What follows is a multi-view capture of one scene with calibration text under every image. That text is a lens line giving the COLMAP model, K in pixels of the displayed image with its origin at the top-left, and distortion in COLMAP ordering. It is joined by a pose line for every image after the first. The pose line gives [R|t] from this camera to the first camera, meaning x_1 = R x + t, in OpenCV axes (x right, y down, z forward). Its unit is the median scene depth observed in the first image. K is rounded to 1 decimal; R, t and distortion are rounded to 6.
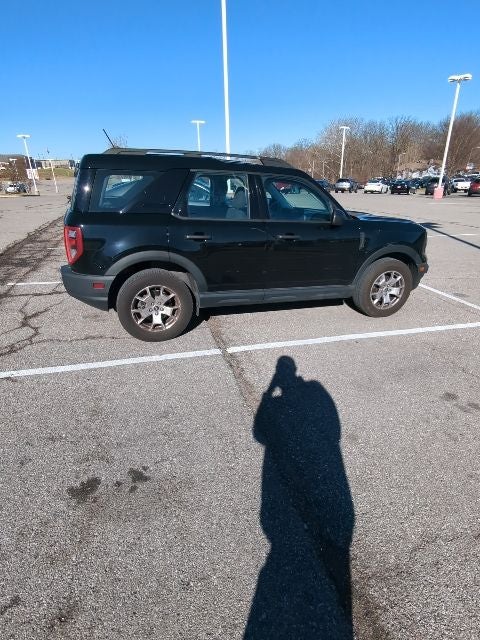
lens RADIAL K [[347.0, 0, 235.8], [0, 347.0, 319.8], [0, 0, 1]] dist [-0.003133, 0.000731]
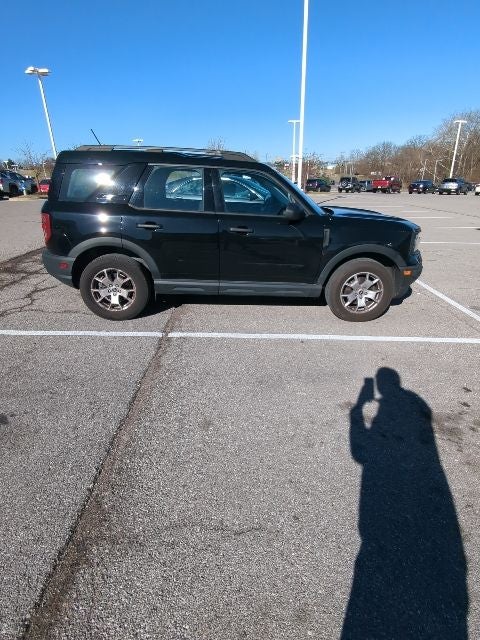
lens RADIAL K [[347.0, 0, 235.8], [0, 347.0, 319.8], [0, 0, 1]] dist [-0.003133, 0.000731]
pose [[0.965343, 0.099460, -0.241290, 0.408005], [-0.099590, 0.994960, 0.011688, 0.010112], [0.241237, 0.012747, 0.970383, 0.023972]]
